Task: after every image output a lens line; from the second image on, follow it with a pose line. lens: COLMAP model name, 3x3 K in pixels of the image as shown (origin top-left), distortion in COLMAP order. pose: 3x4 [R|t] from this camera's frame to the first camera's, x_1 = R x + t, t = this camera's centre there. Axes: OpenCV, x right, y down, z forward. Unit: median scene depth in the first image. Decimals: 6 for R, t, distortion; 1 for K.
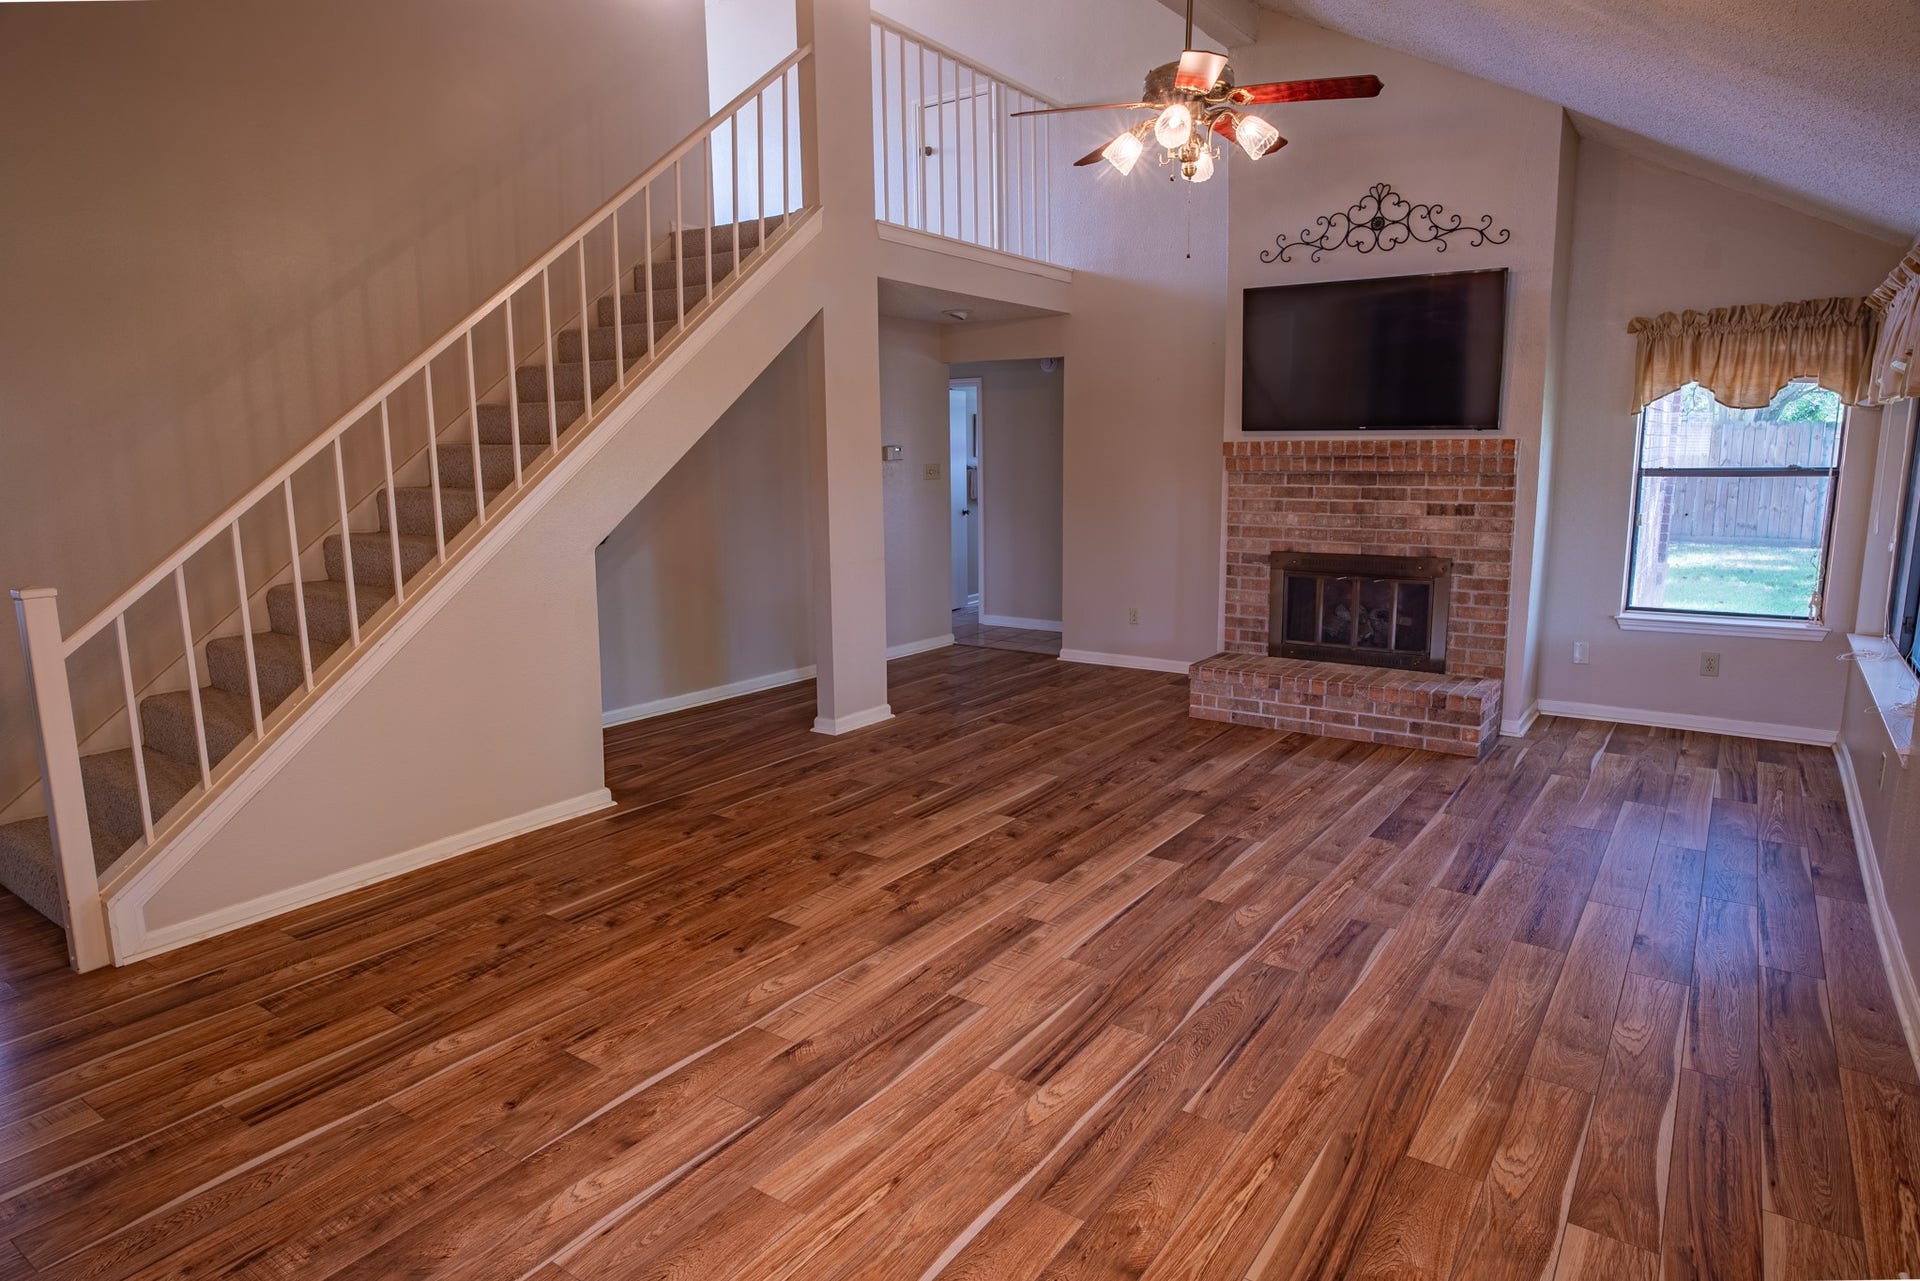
lens RADIAL K [[1101.4, 0, 960.0], [0, 1101.4, 640.5], [0, 0, 1]] dist [-0.041326, 0.032774]
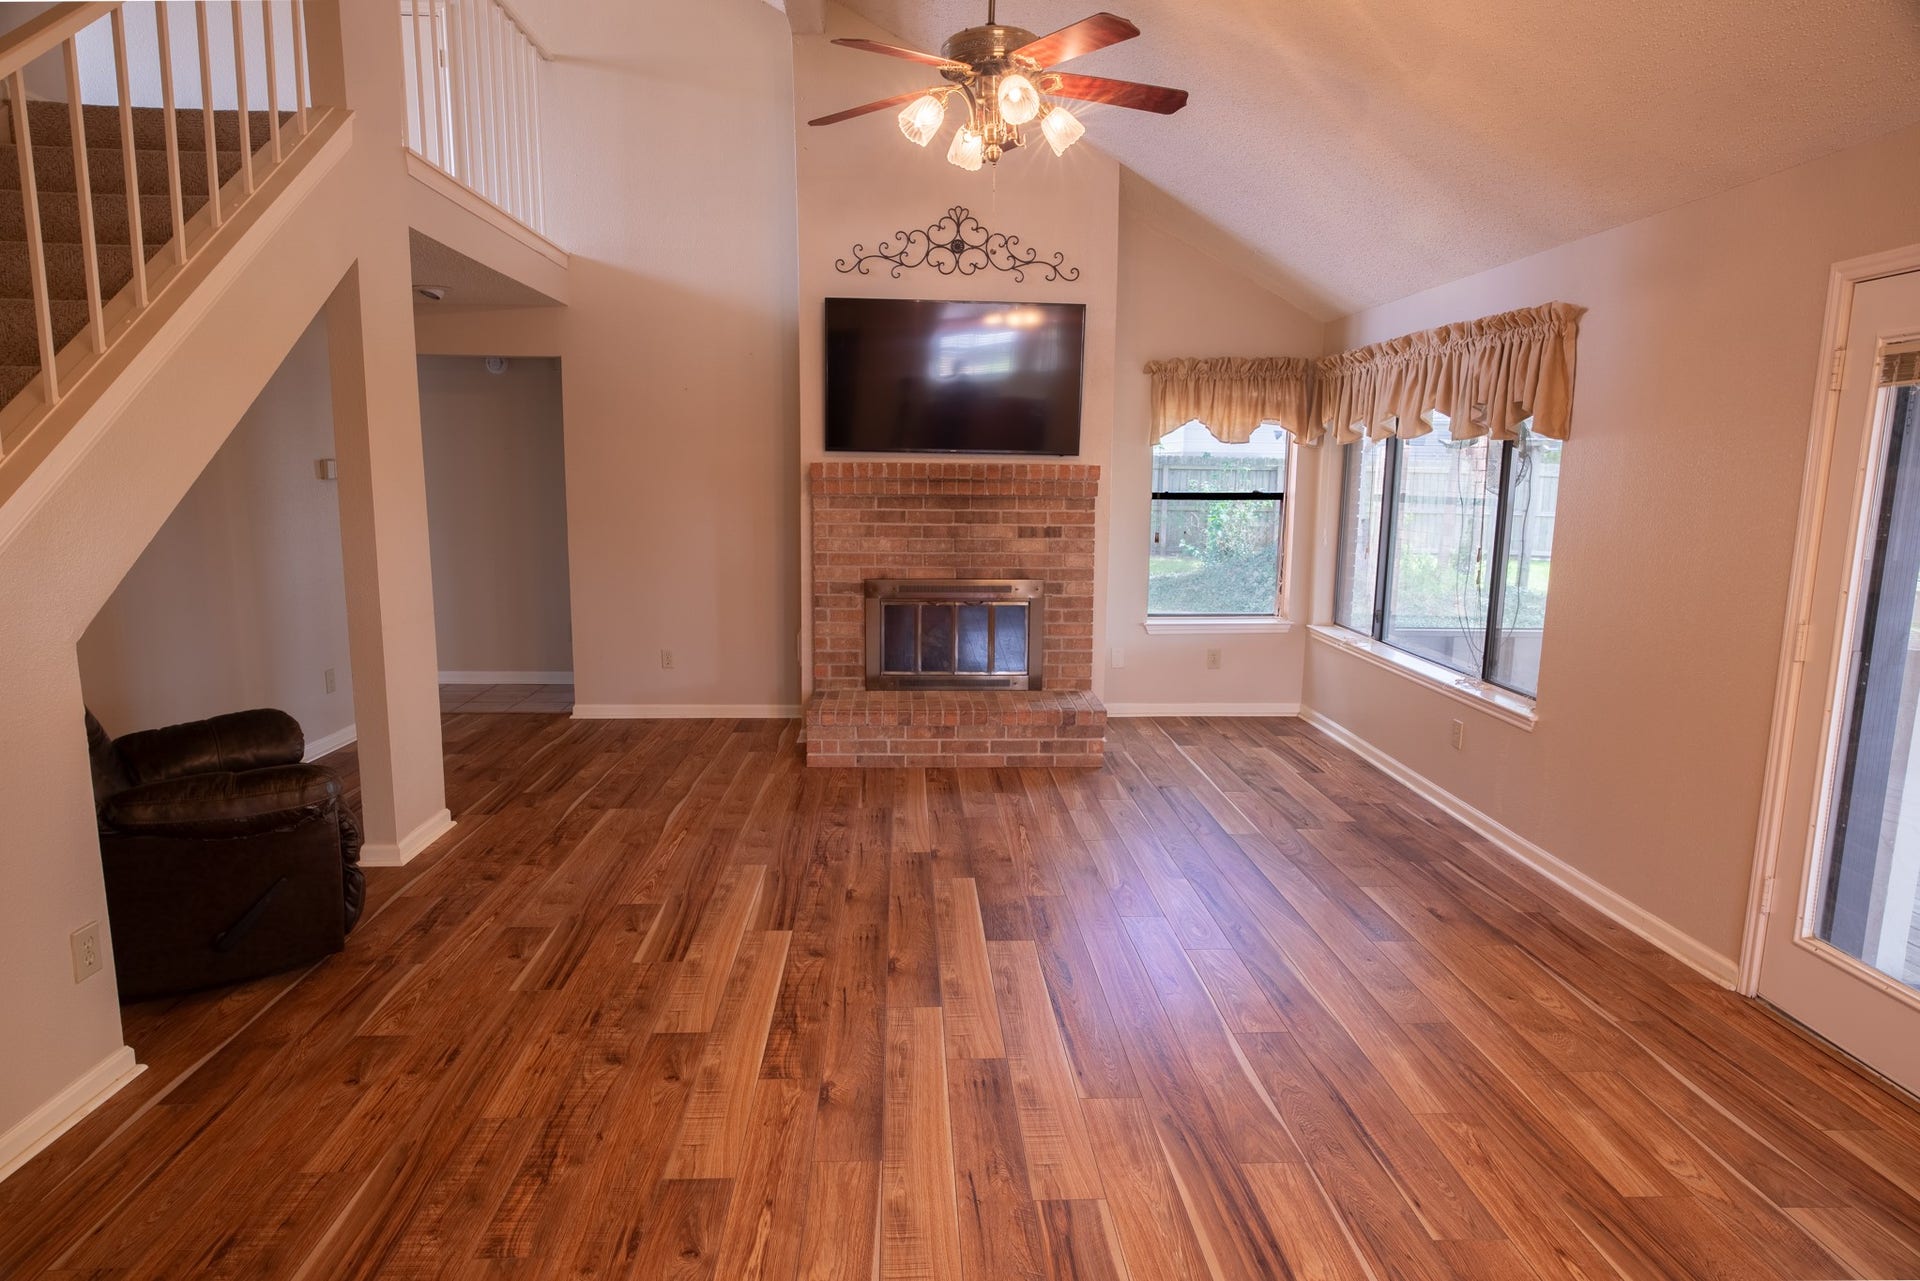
lens RADIAL K [[1096.1, 0, 953.3], [0, 1096.1, 638.0], [0, 0, 1]] dist [-0.036424, 0.025236]
pose [[0.791932, -0.075150, 0.605967, -0.309064], [0.086788, 0.996175, 0.010121, -0.045757], [-0.604410, 0.044575, 0.795426, 0.281311]]
